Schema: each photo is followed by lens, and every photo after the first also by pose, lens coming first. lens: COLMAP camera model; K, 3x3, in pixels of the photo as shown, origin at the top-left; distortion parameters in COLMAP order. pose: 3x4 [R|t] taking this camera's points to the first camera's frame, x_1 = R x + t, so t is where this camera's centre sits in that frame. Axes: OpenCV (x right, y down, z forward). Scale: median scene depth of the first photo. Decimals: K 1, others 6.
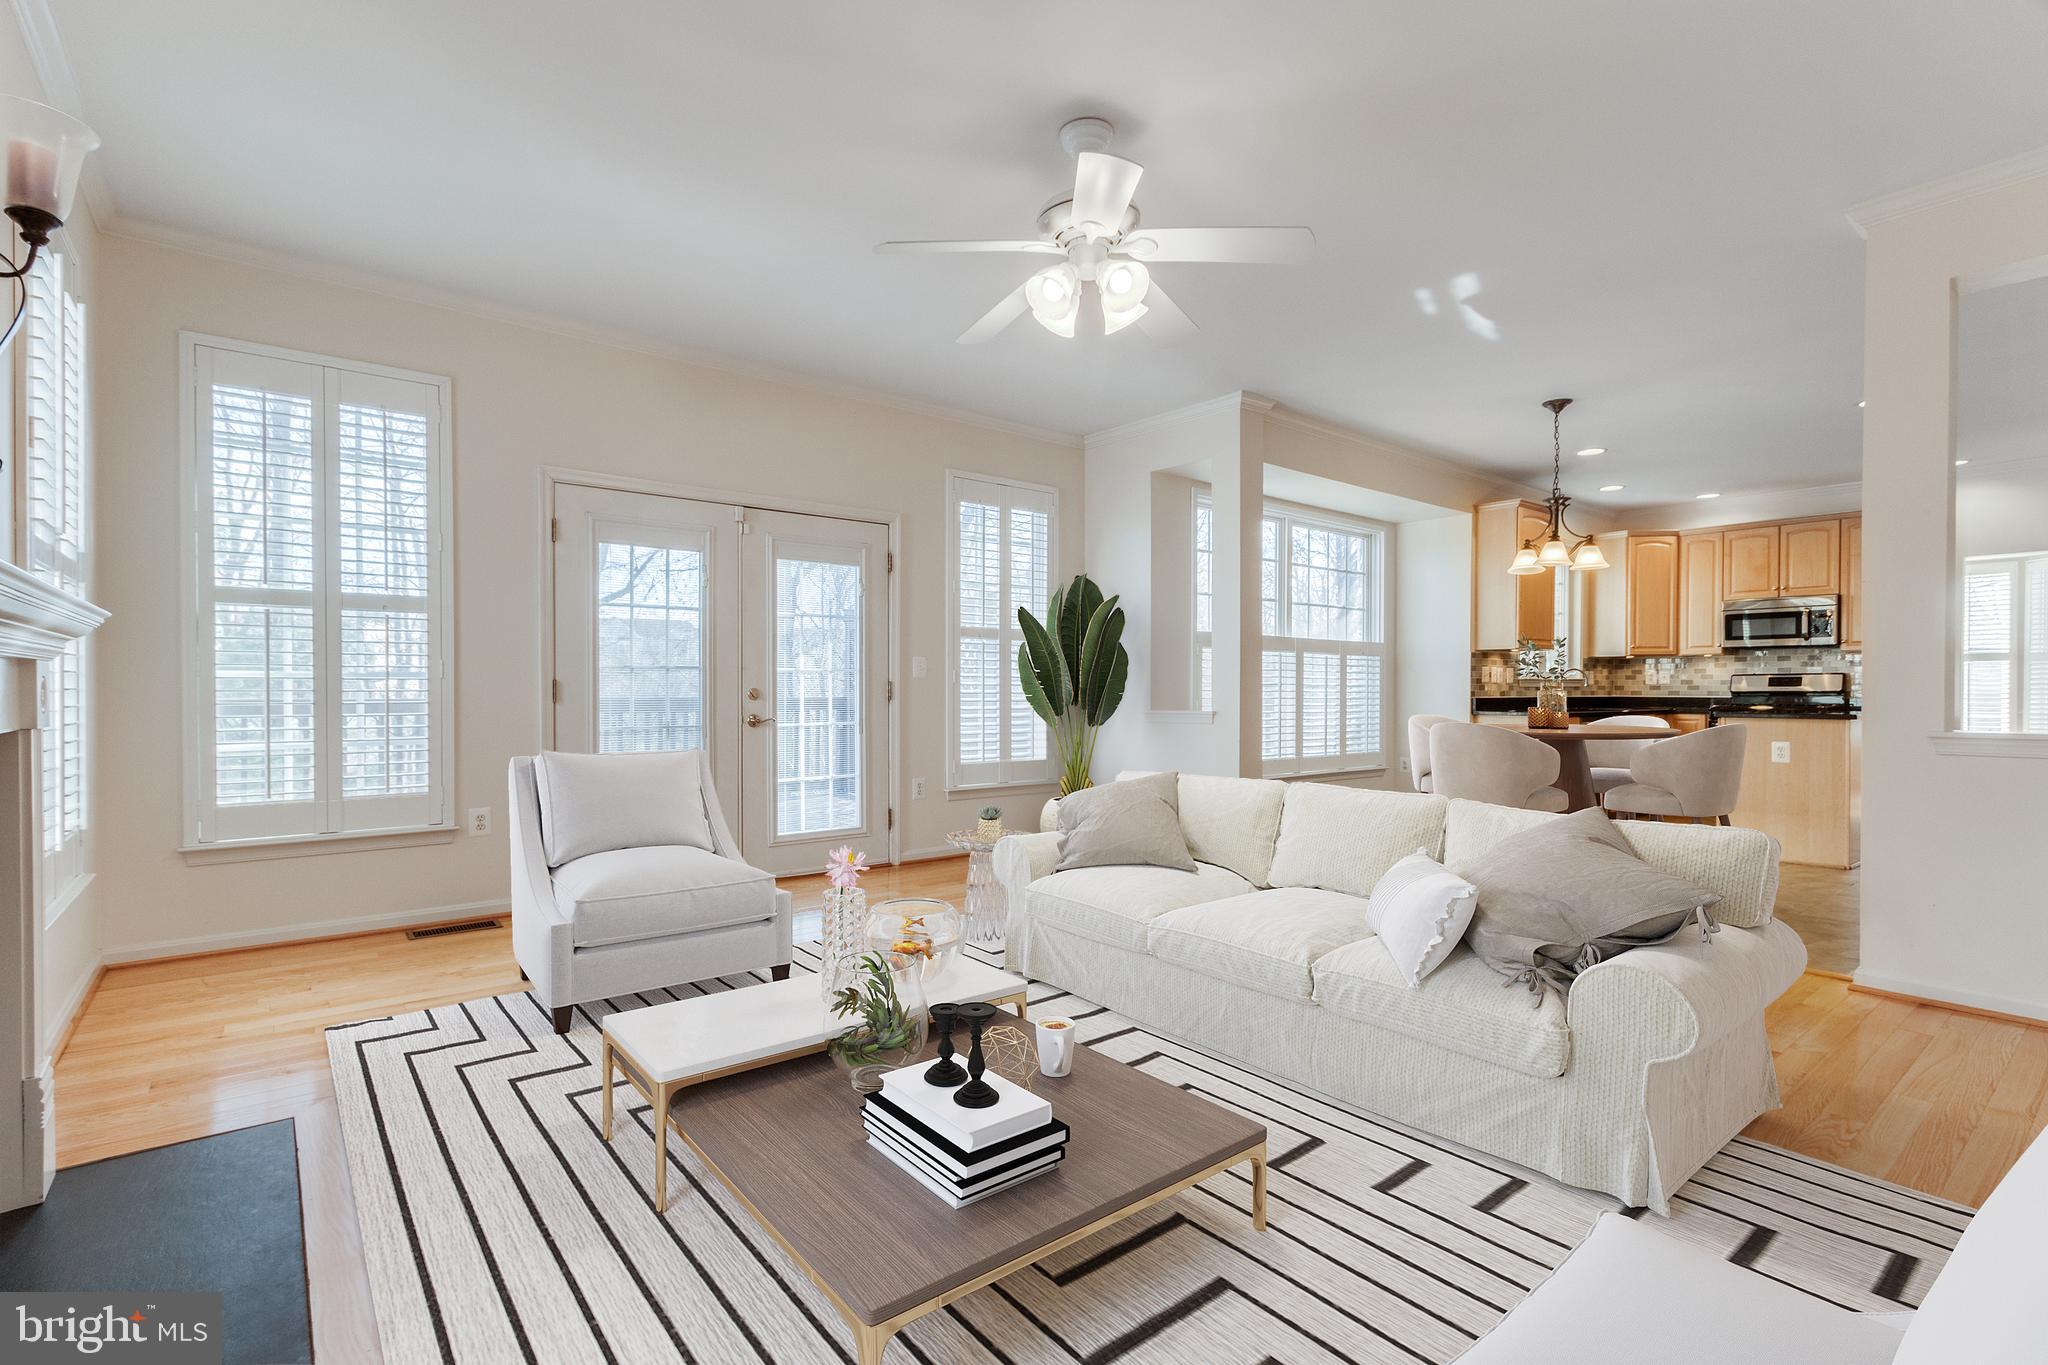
lens RADIAL K [[935.8, 0, 1016.0], [0, 935.8, 693.9], [0, 0, 1]] dist [0.002847, 0.000405]
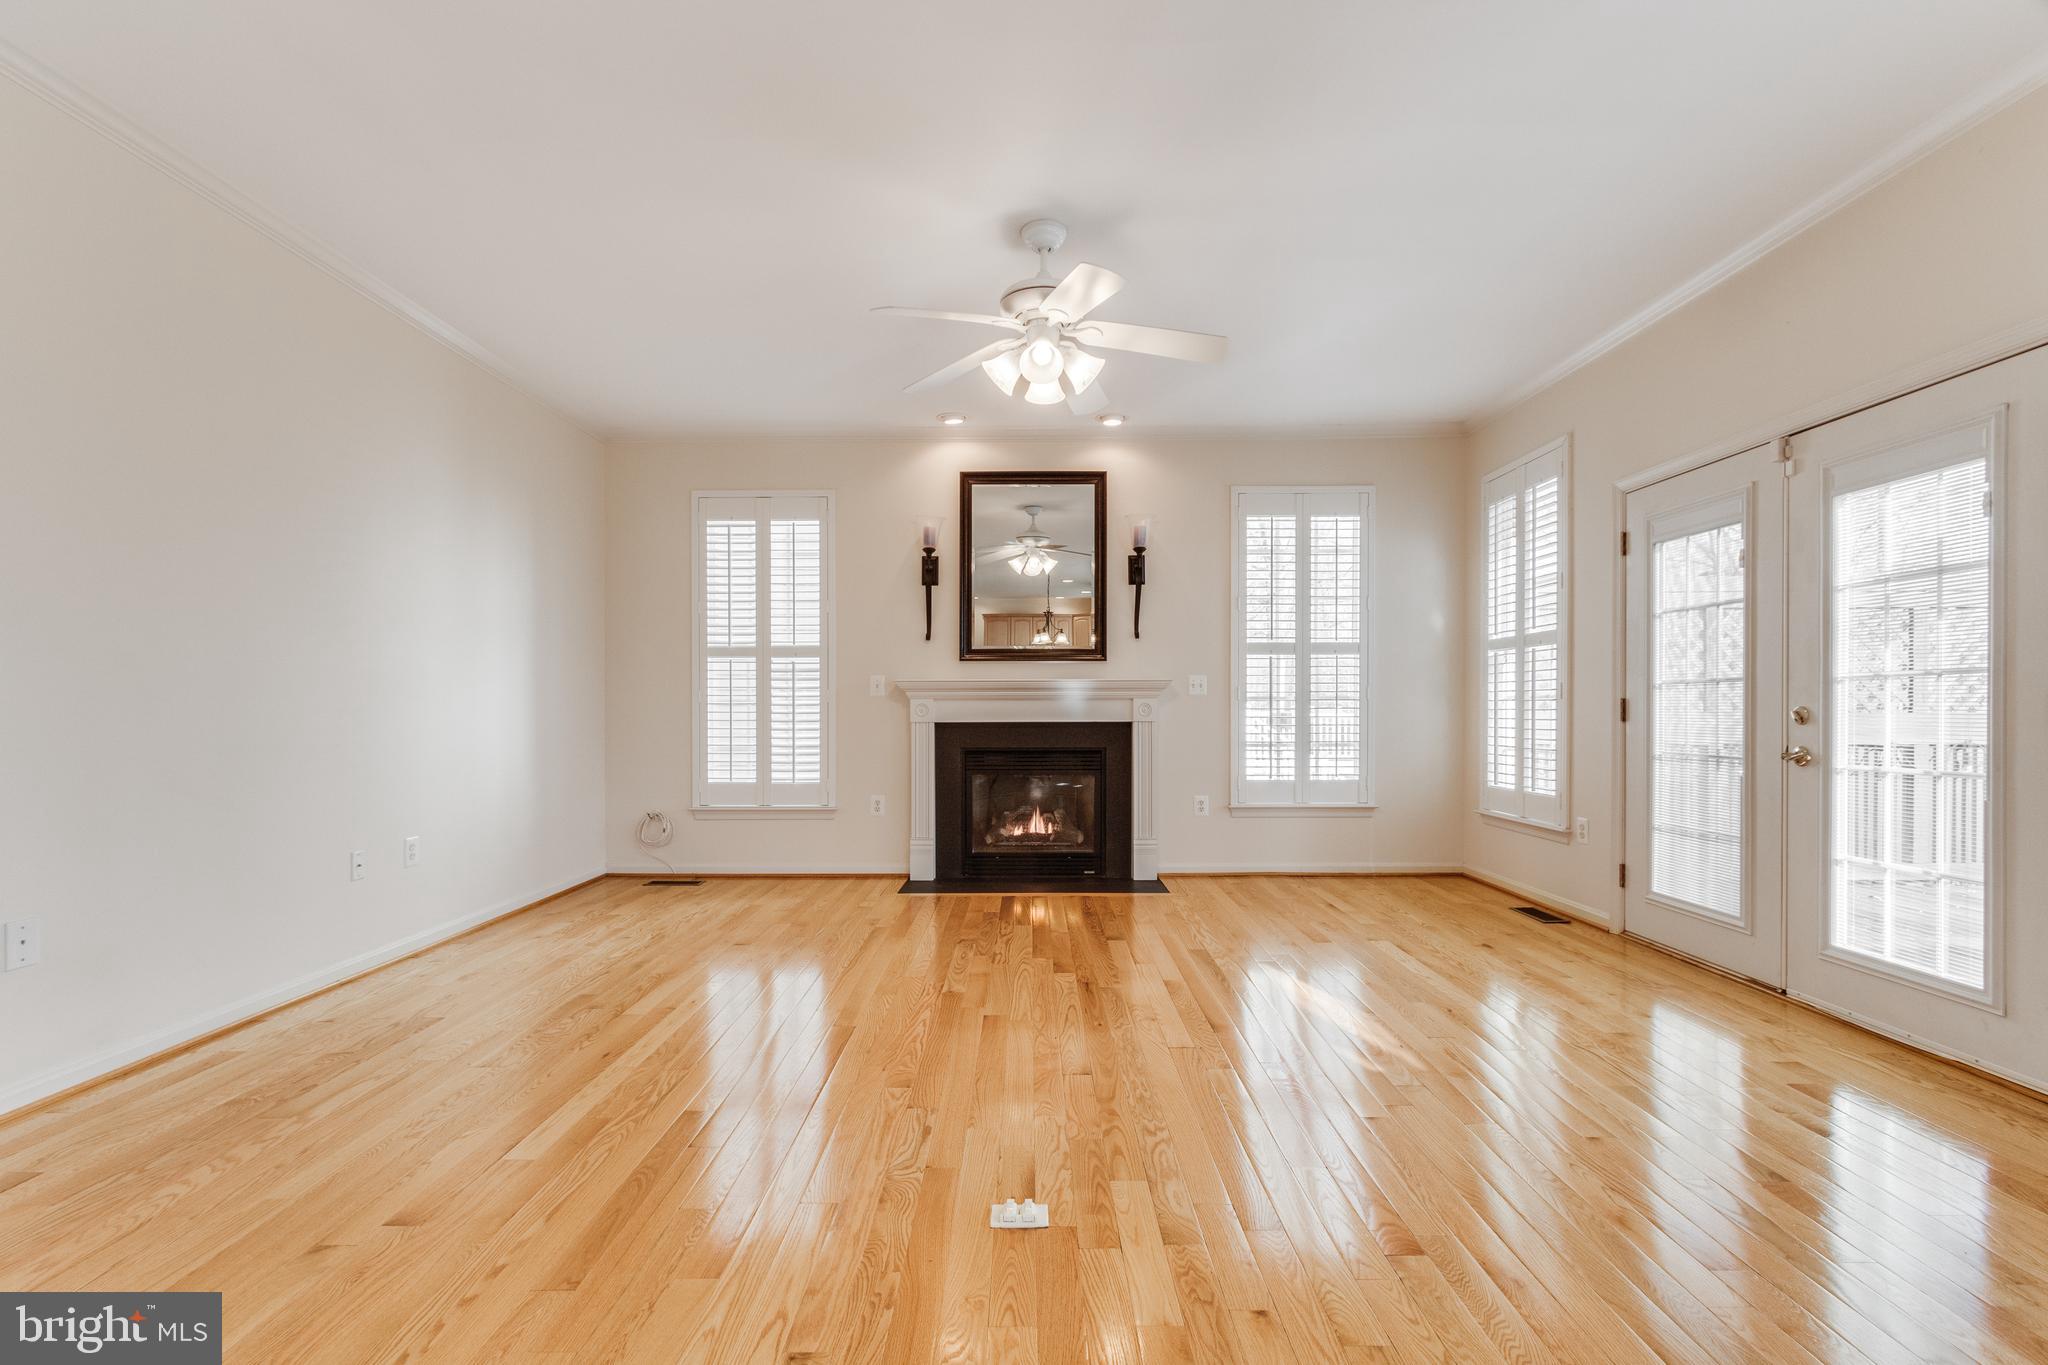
lens RADIAL K [[933.0, 0, 1006.7], [0, 933.0, 710.7], [0, 0, 1]] dist [0.002915, 0.000008]
pose [[-0.638851, 0.000377, -0.769331, 0.375616], [-0.004032, 0.999985, 0.003838, -0.002604], [0.769320, 0.005554, -0.638839, 0.638070]]
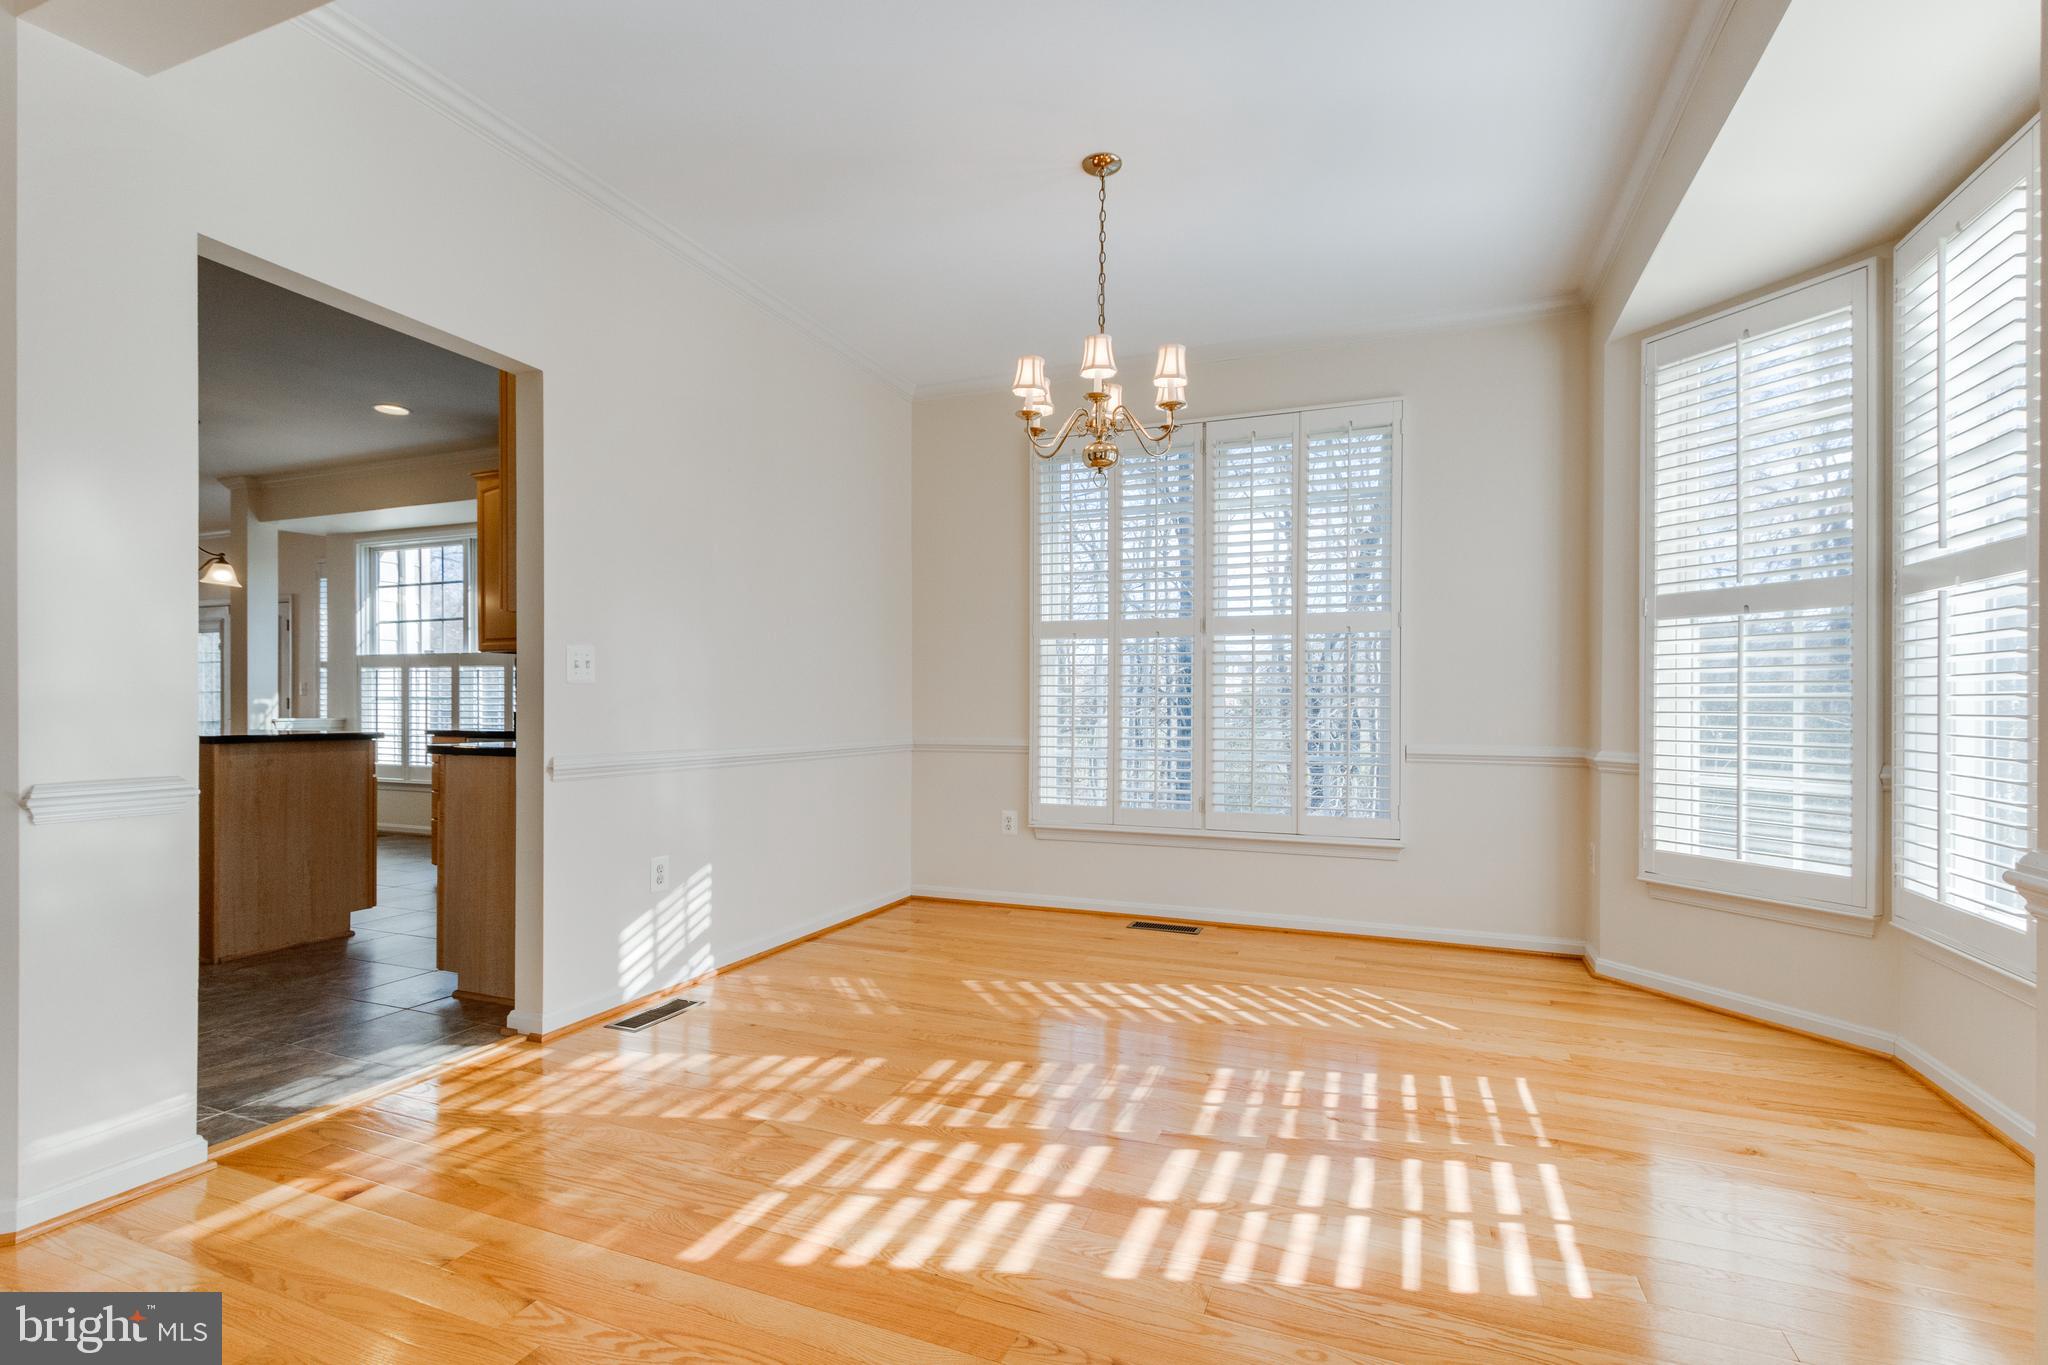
lens RADIAL K [[947.0, 0, 1015.1], [0, 947.0, 707.0], [0, 0, 1]] dist [0.002343, 0.000736]
pose [[0.490327, 0.001350, -0.871537, 1.377379], [-0.004246, 0.999991, -0.000840, -0.001138], [0.871528, 0.004112, 0.490329, 0.919815]]
